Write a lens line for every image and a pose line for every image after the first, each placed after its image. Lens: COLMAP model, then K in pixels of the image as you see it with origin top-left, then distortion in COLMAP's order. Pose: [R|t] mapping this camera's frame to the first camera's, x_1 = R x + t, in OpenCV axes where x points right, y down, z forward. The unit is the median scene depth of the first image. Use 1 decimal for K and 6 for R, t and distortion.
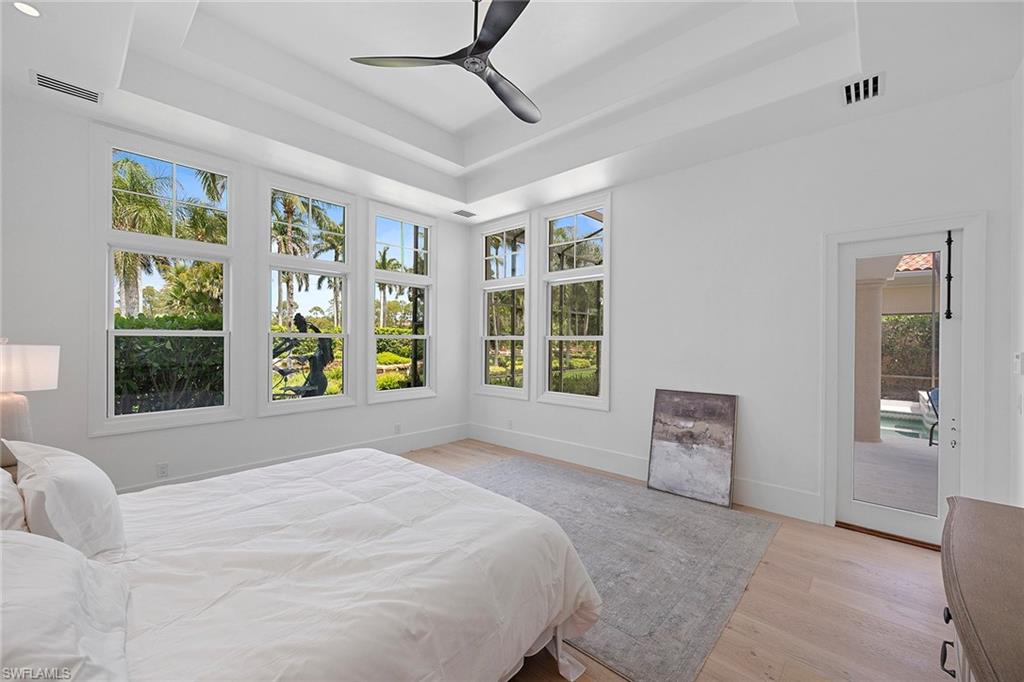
lens RADIAL K [[411.3, 0, 512.0], [0, 411.3, 341.0], [0, 0, 1]] dist [-0.000164, -0.000083]
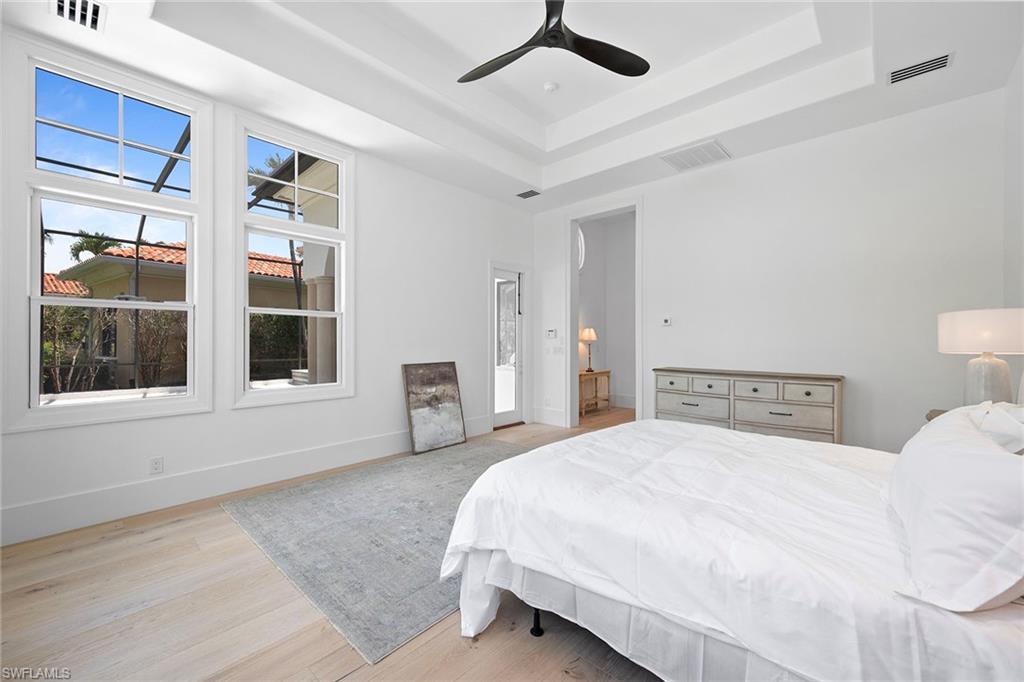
lens RADIAL K [[408.2, 0, 514.9], [0, 408.2, 329.1], [0, 0, 1]] dist [-0.000111, -0.000224]
pose [[0.003880, 0.019198, 0.999808, -0.775833], [0.000701, 0.999815, -0.019201, 0.047275], [-0.999992, 0.000775, 0.003866, 0.753133]]
